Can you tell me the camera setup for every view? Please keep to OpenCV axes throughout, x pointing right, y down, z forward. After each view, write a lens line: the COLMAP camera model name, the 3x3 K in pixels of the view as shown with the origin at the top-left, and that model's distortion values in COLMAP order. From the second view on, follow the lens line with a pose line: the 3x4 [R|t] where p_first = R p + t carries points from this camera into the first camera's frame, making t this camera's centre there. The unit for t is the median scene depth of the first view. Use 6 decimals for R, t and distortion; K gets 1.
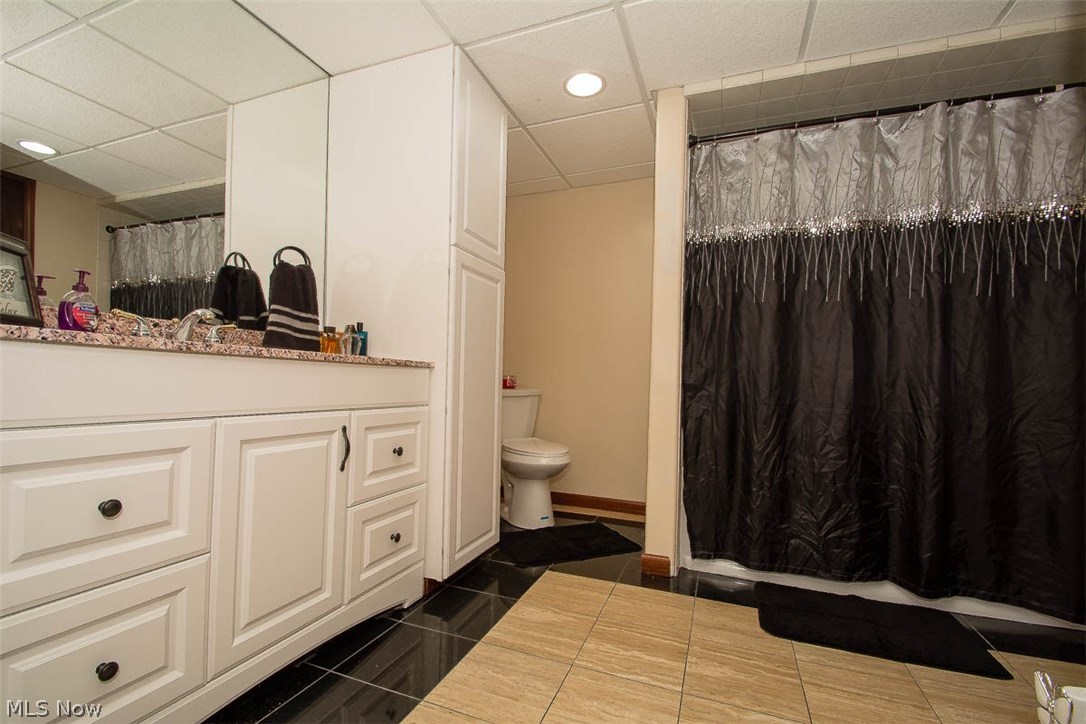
lens RADIAL K [[474.8, 0, 532.0], [0, 474.8, 364.1], [0, 0, 1]] dist [-0.004489, -0.007988]
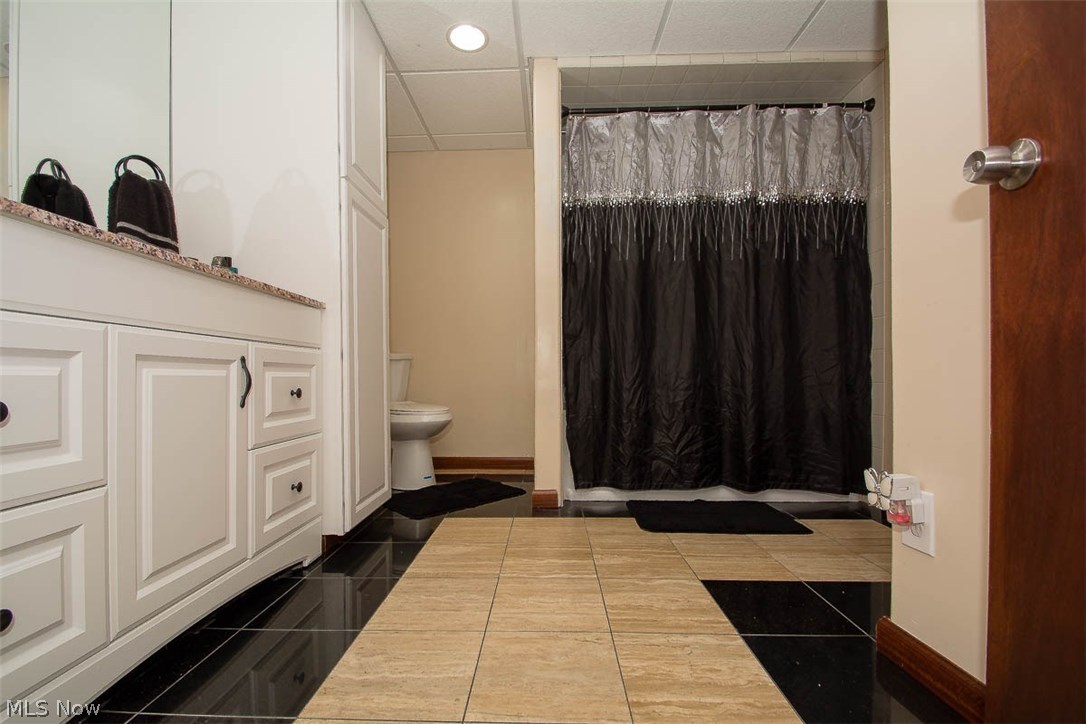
lens RADIAL K [[474.8, 0, 545.7], [0, 474.8, 357.7], [0, 0, 1]] dist [-0.004489, -0.007988]
pose [[0.936773, -0.029081, 0.348728, -0.122532], [0.023124, 0.999507, 0.021236, 0.088806], [-0.349173, -0.011829, 0.936984, -0.016185]]
